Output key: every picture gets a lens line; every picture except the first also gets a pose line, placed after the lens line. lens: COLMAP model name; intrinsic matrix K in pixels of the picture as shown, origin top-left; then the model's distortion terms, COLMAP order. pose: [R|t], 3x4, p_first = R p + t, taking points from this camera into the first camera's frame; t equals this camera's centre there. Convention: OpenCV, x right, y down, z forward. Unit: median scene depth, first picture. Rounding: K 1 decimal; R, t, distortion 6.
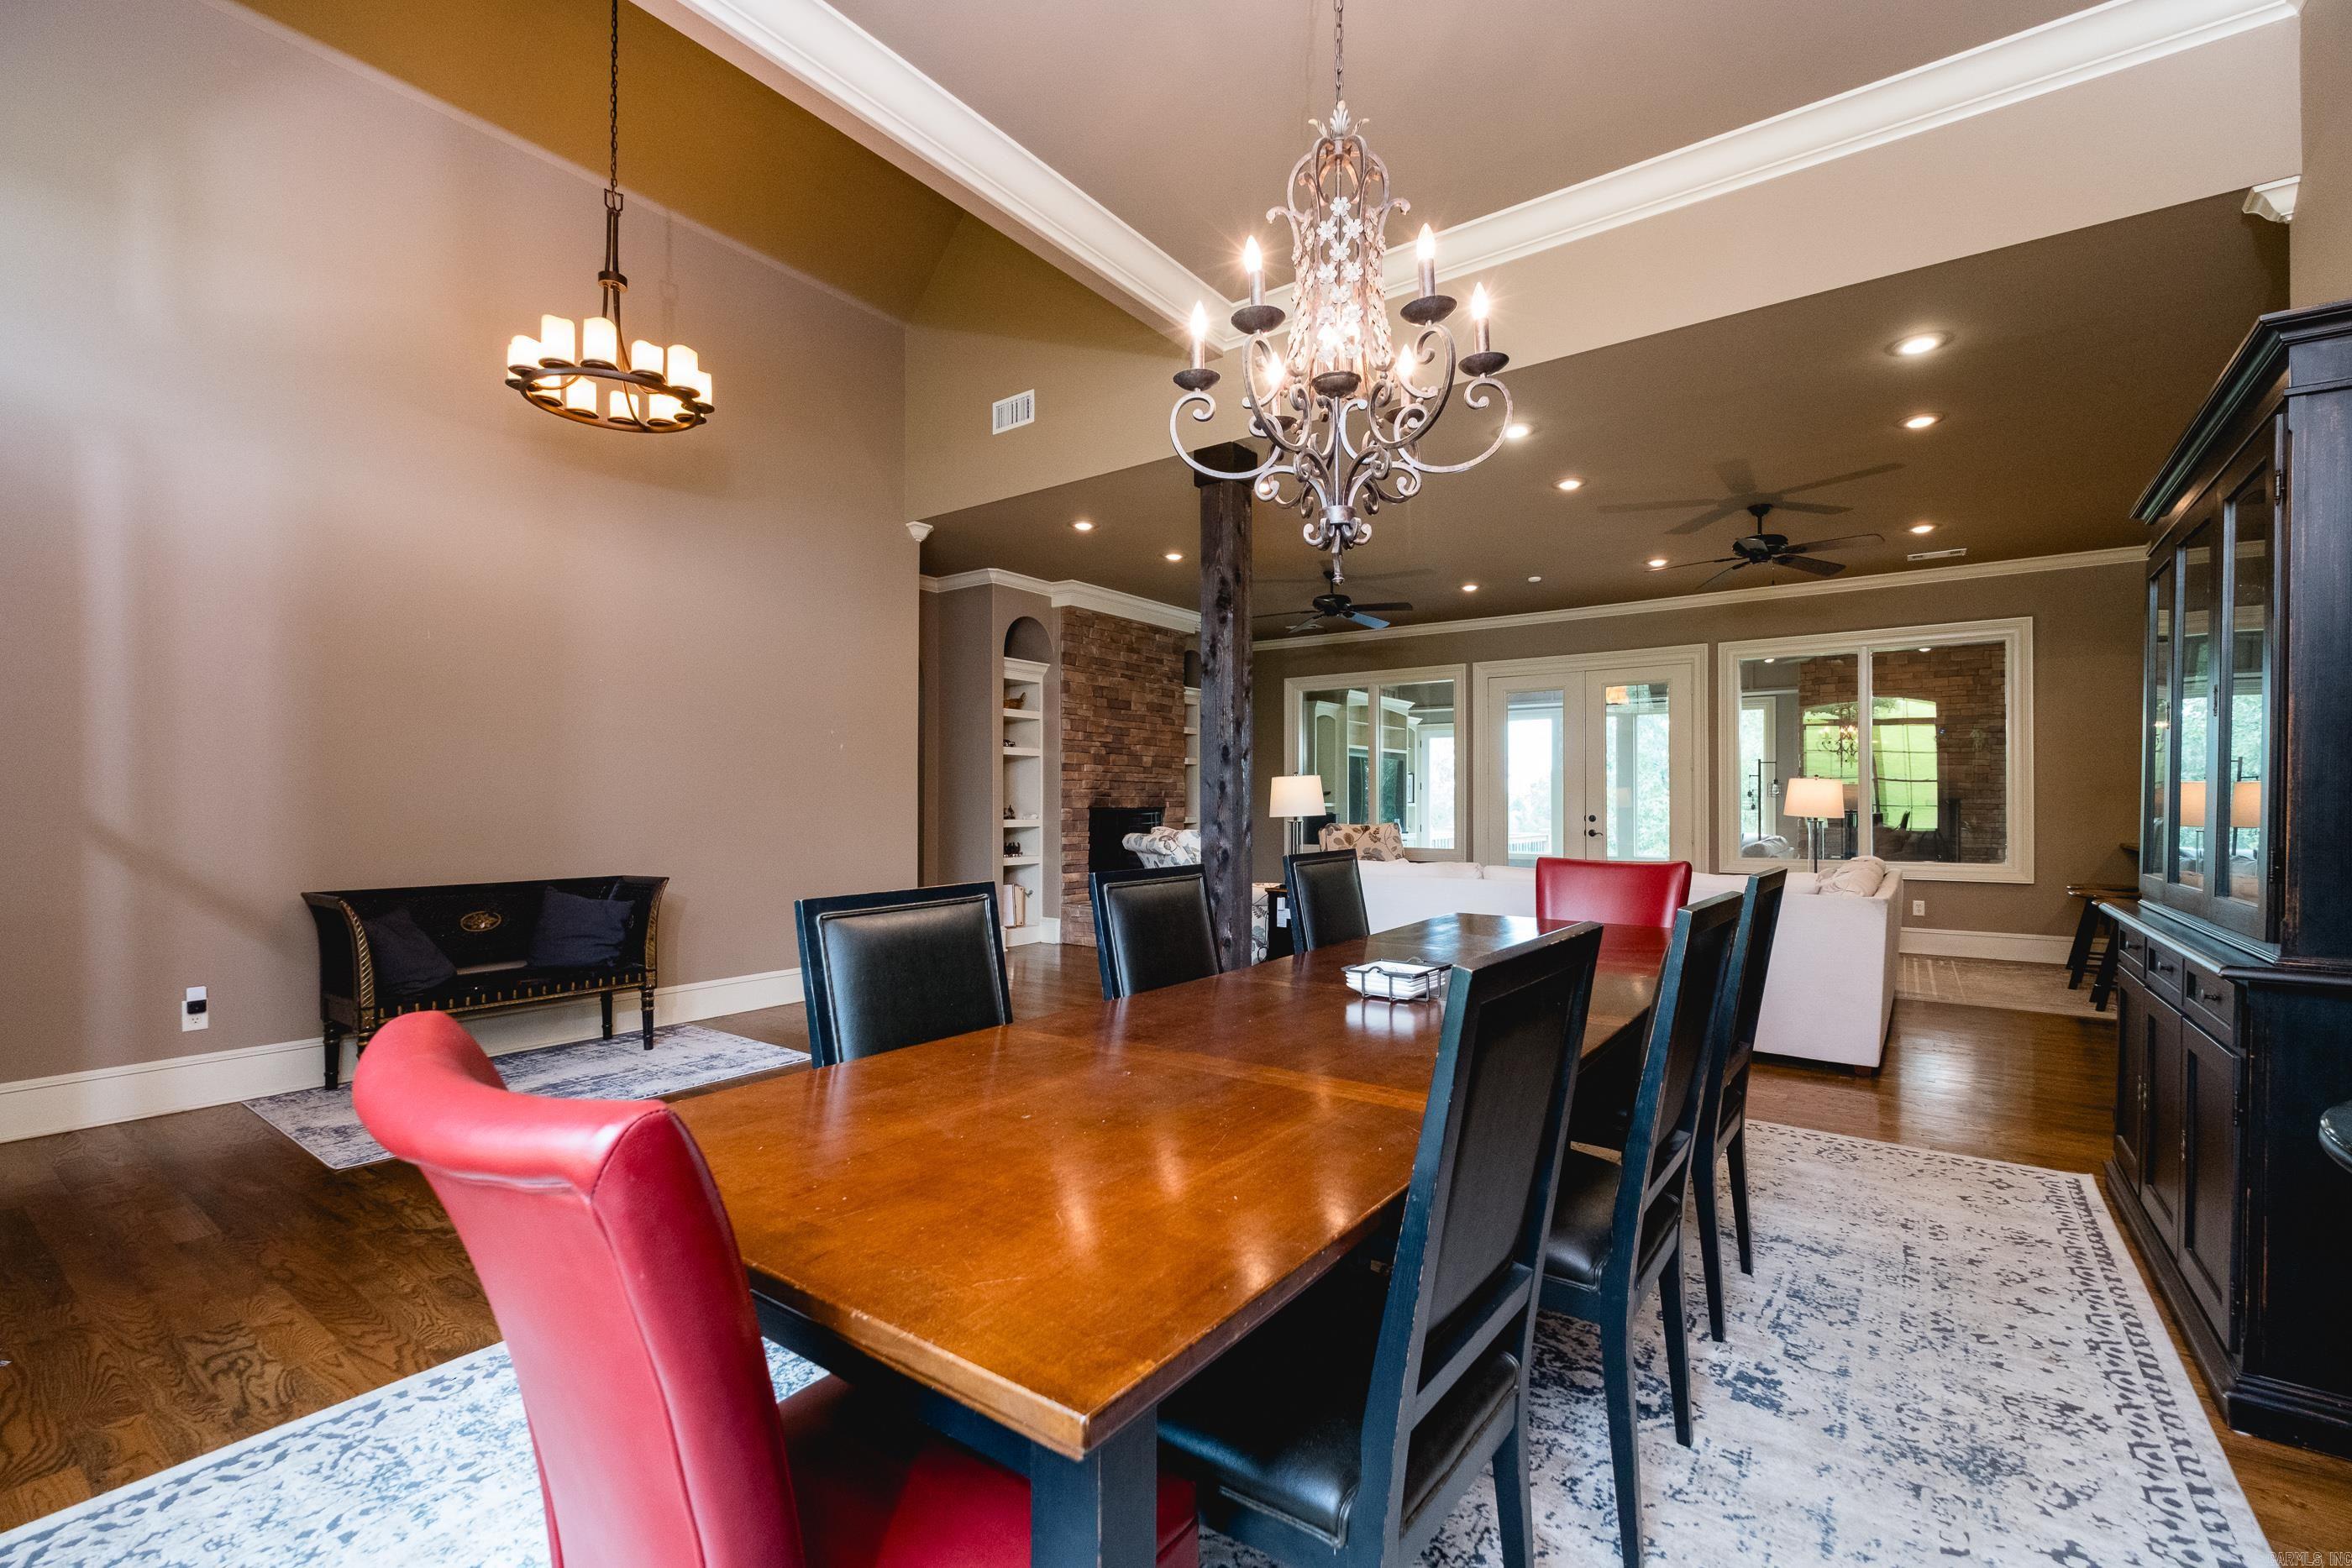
lens RADIAL K [[1020.0, 0, 1187.2], [0, 1020.0, 813.2], [0, 0, 1]] dist [0.007890, -0.004660]
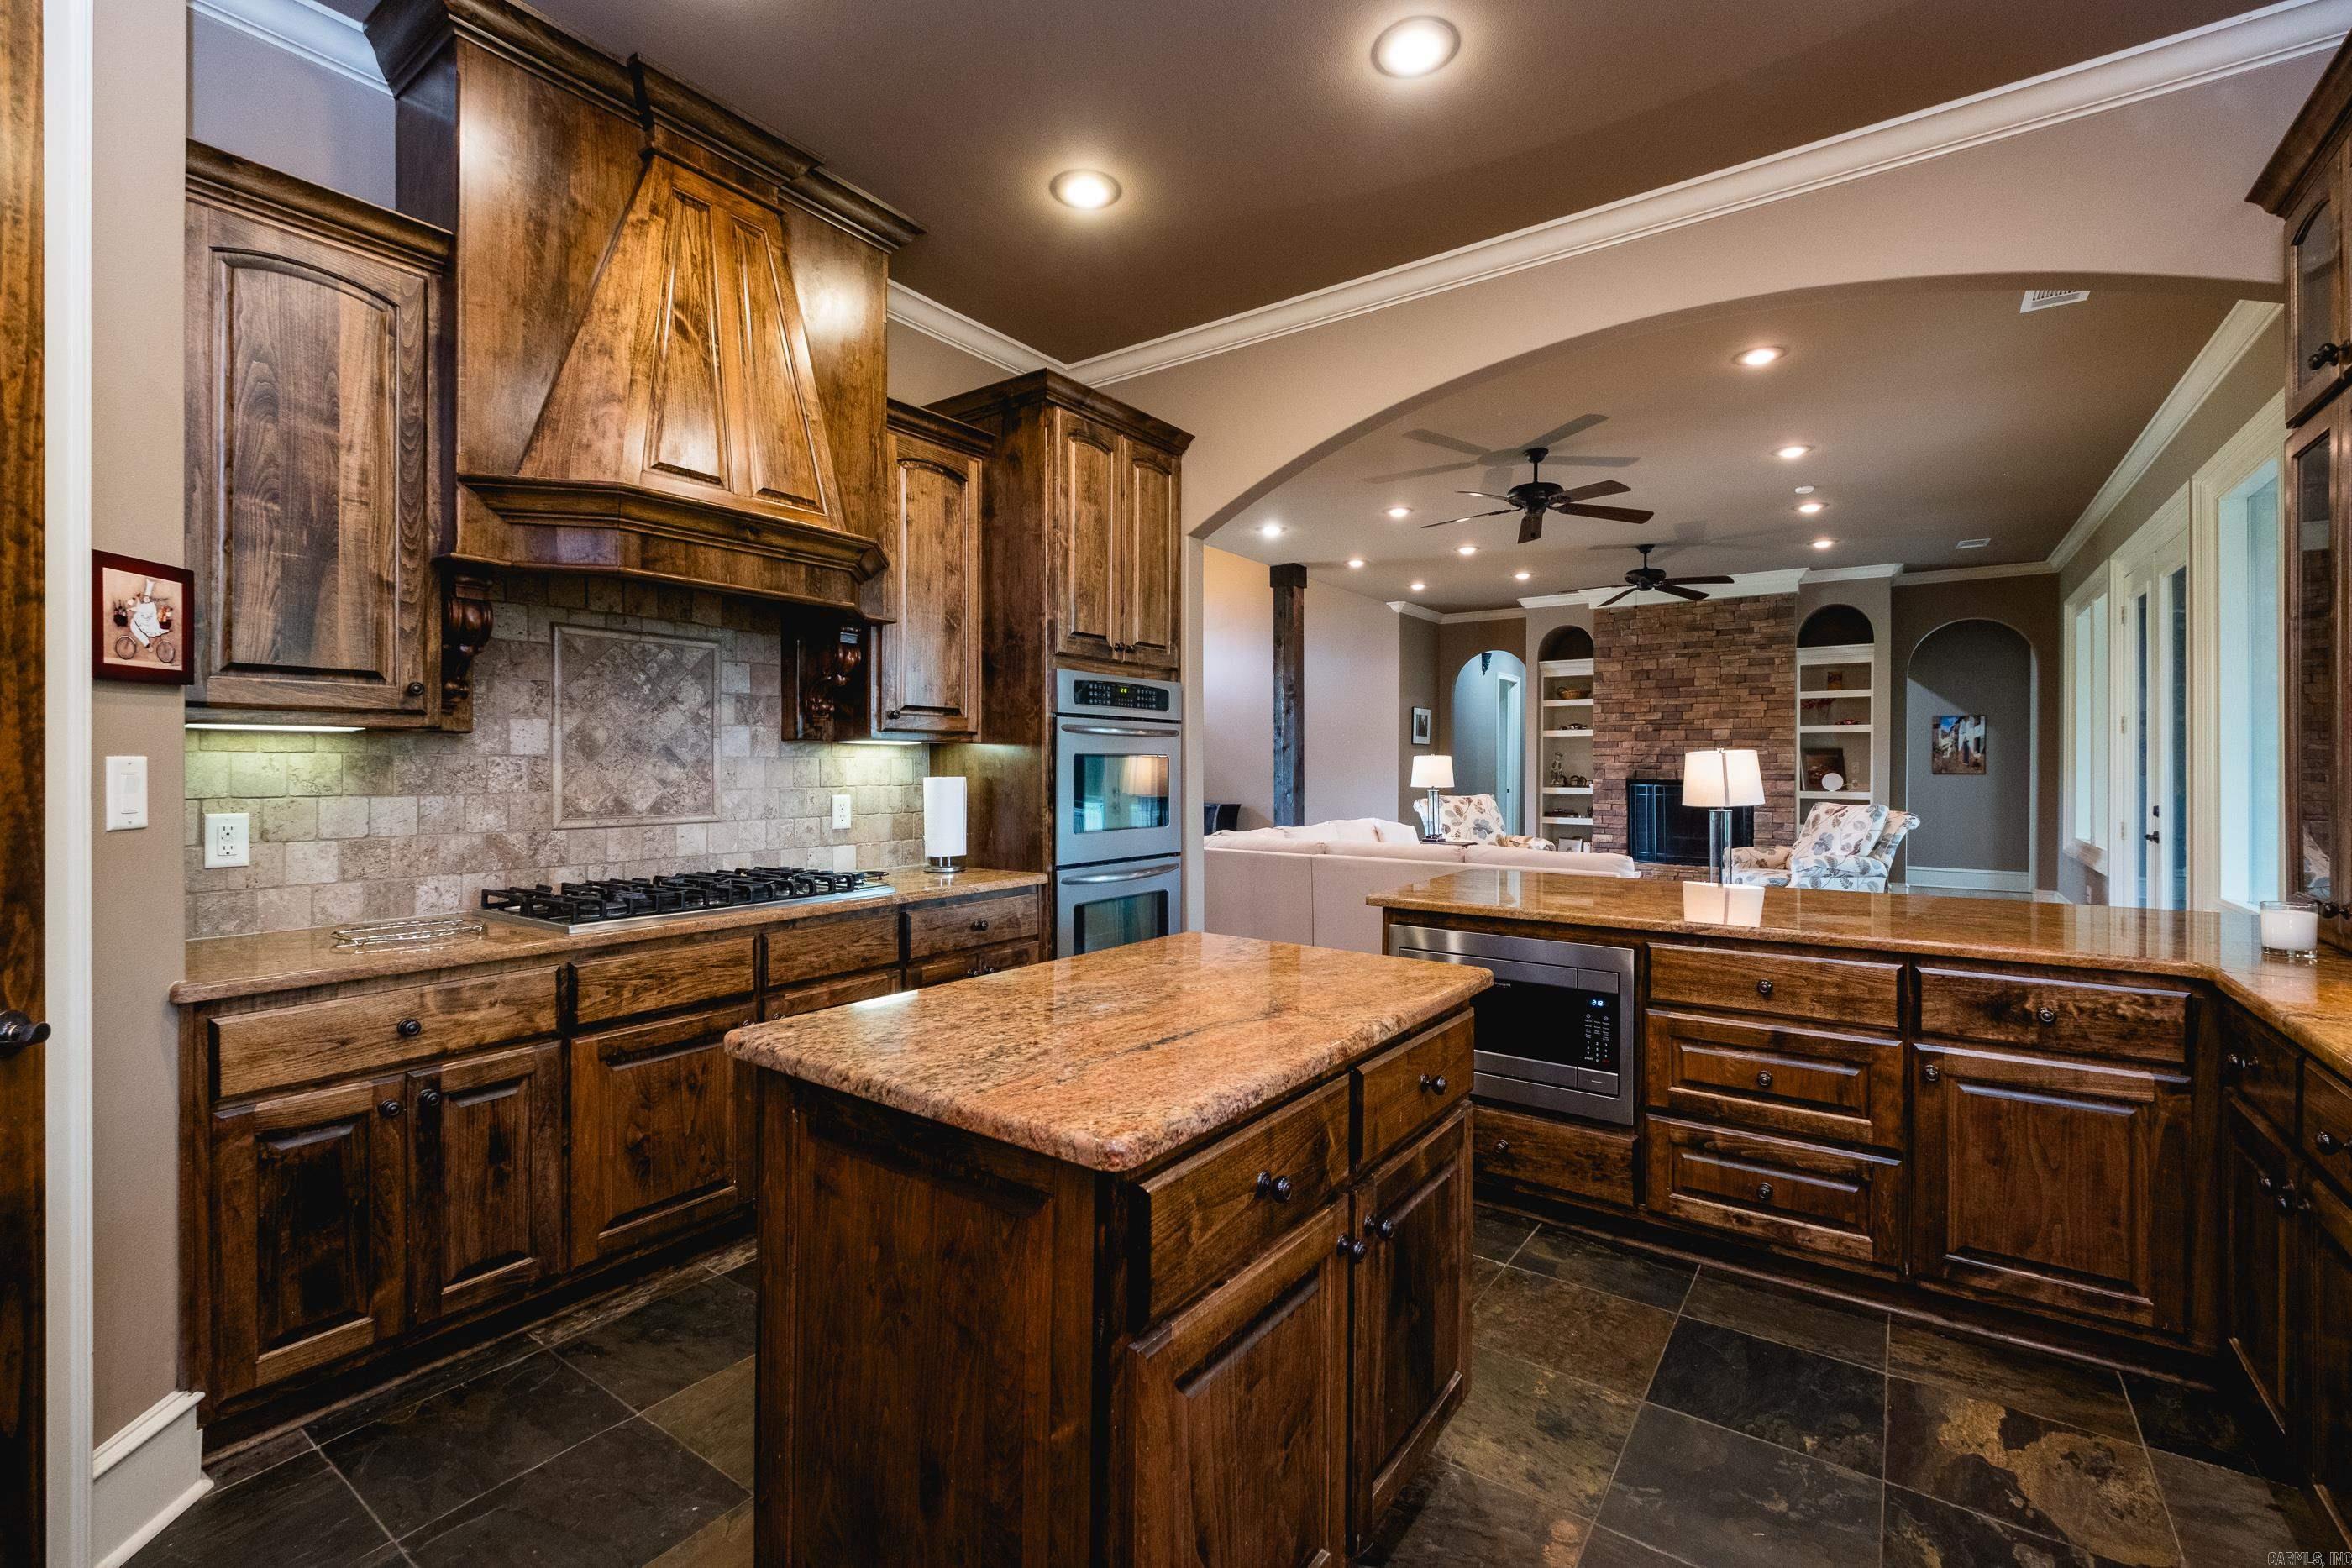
lens RADIAL K [[1020.0, 0, 1199.2], [0, 1020.0, 776.6], [0, 0, 1]] dist [0.007890, -0.004660]
pose [[0.033424, 0.011425, -0.999376, 1.047153], [-0.008067, 0.999905, 0.011161, -0.016973], [0.999409, 0.007689, 0.033513, 0.488622]]
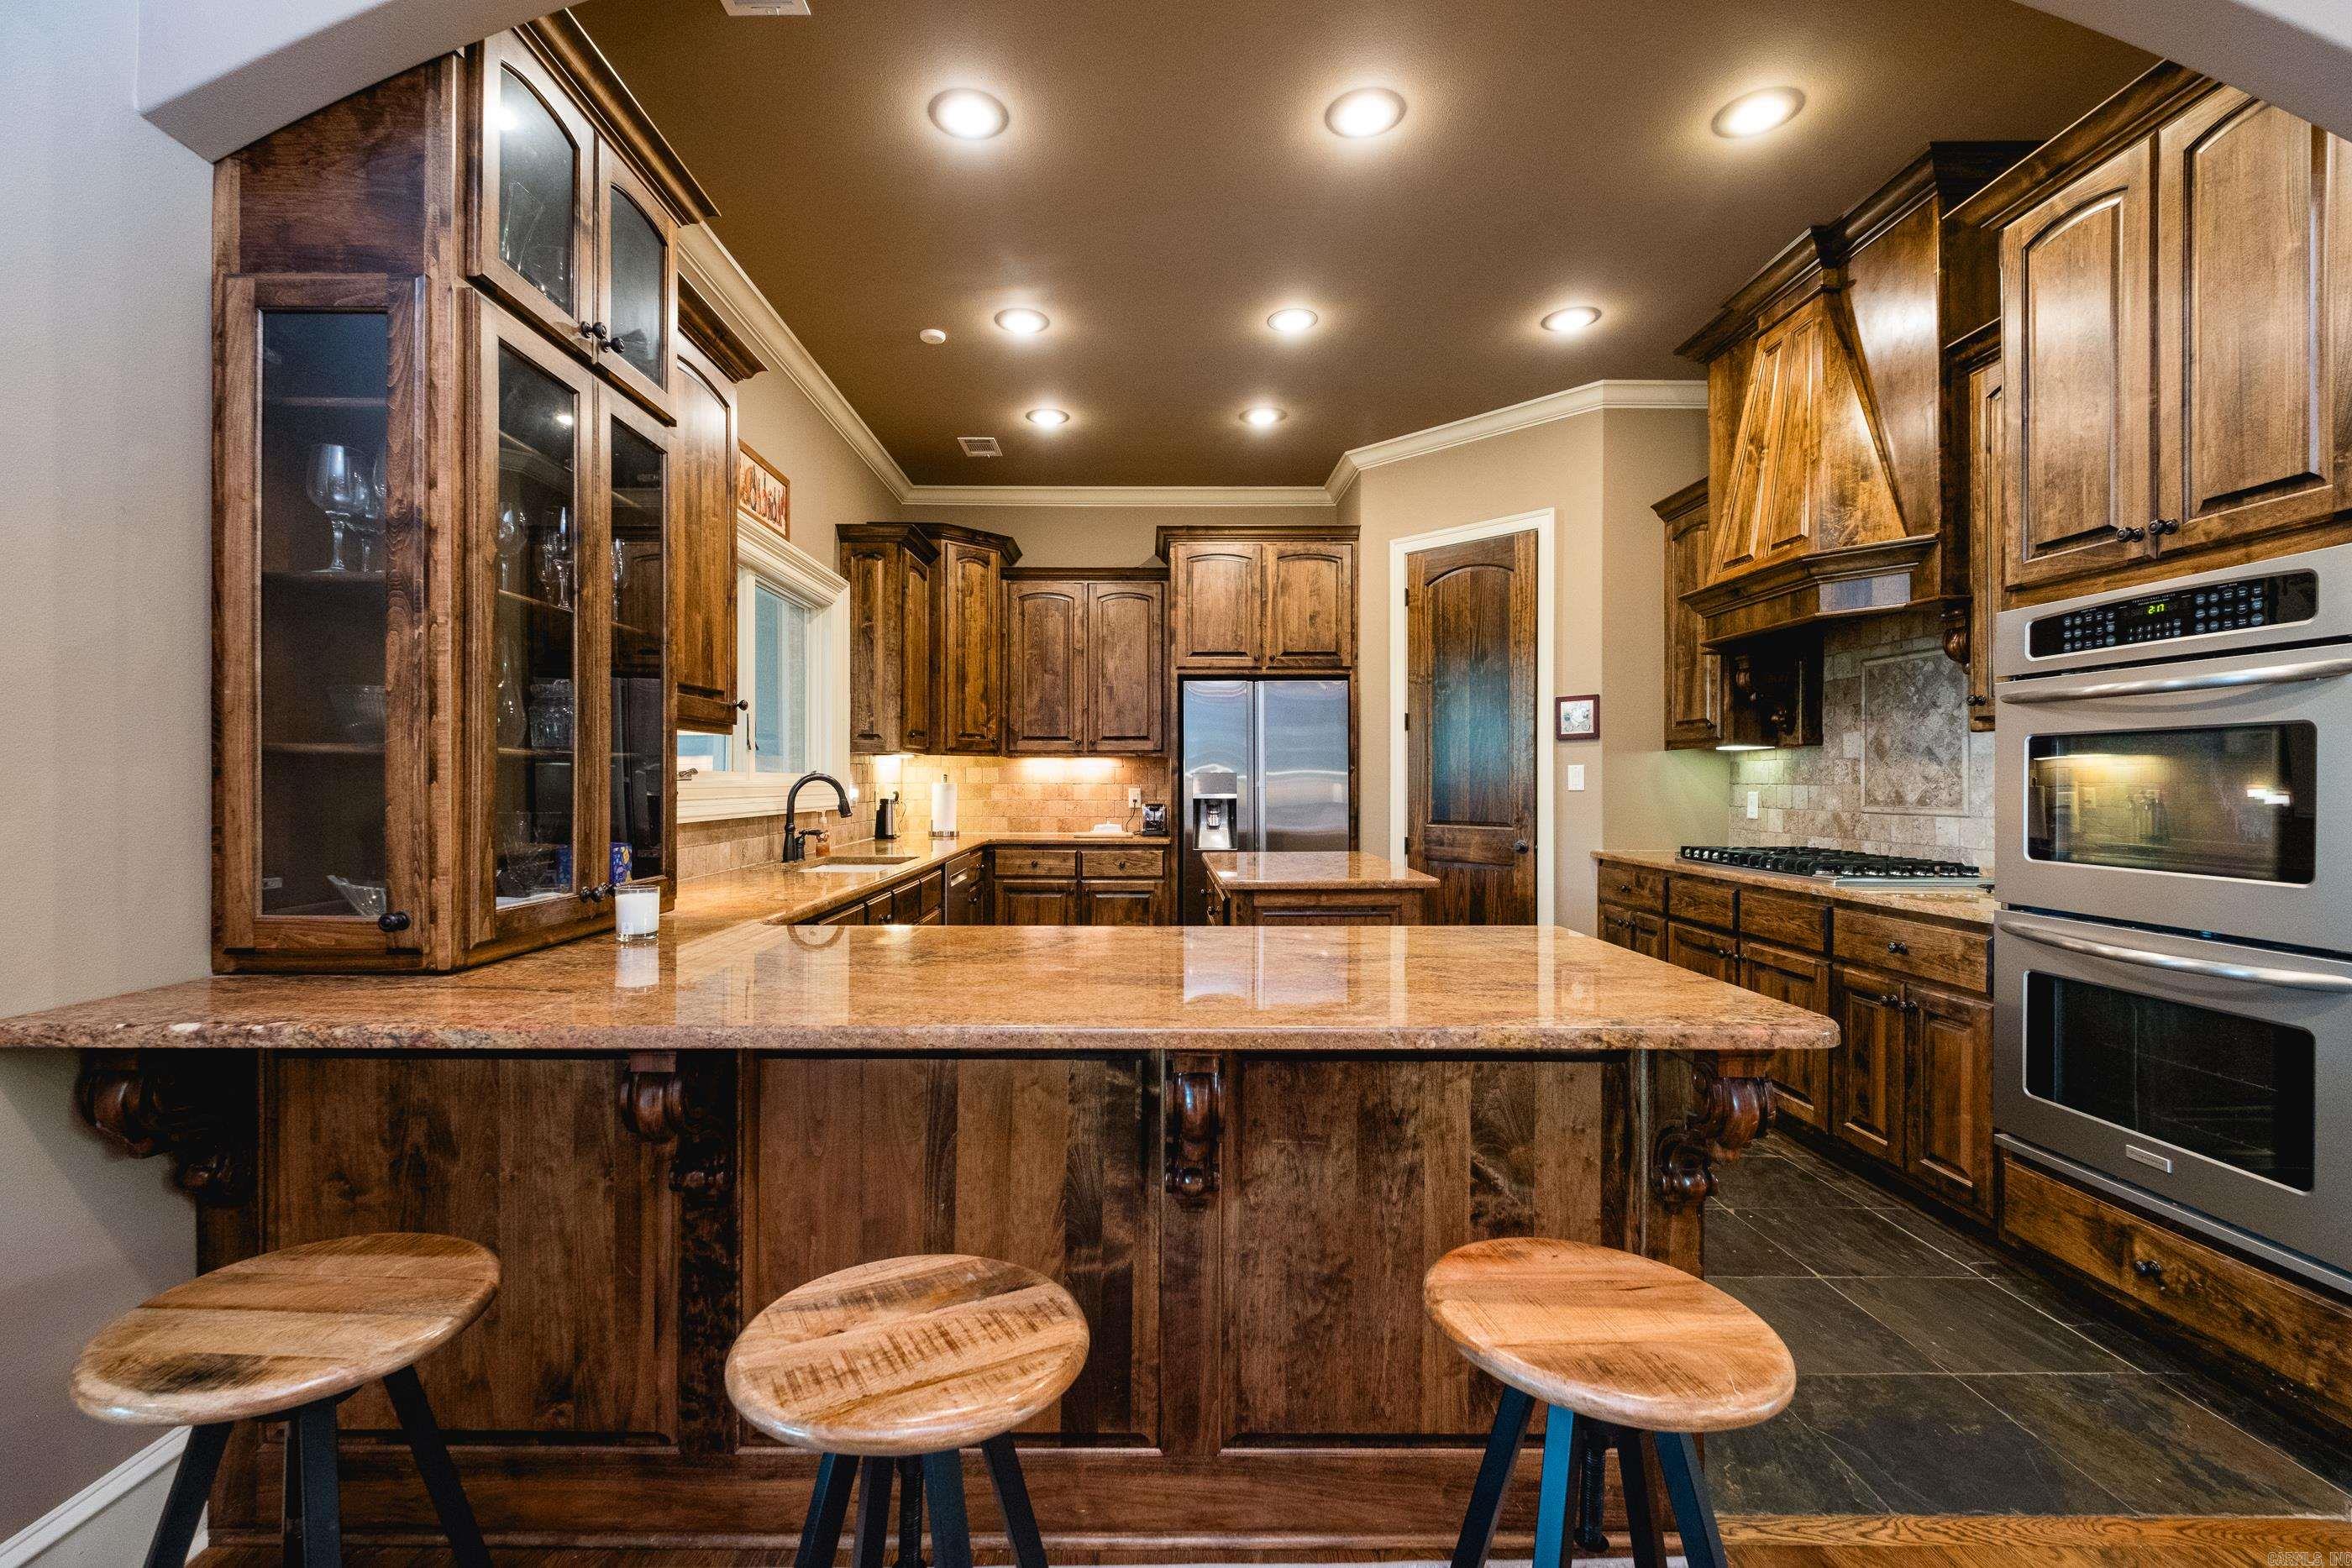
lens RADIAL K [[1020.0, 0, 1147.0], [0, 1020.0, 779.9], [0, 0, 1]] dist [0.007890, -0.004660]
pose [[-0.589648, 0.001980, 0.807658, 0.551524], [0.005521, 0.999984, 0.001579, -0.011371], [-0.807642, 0.005390, -0.589649, 0.797003]]
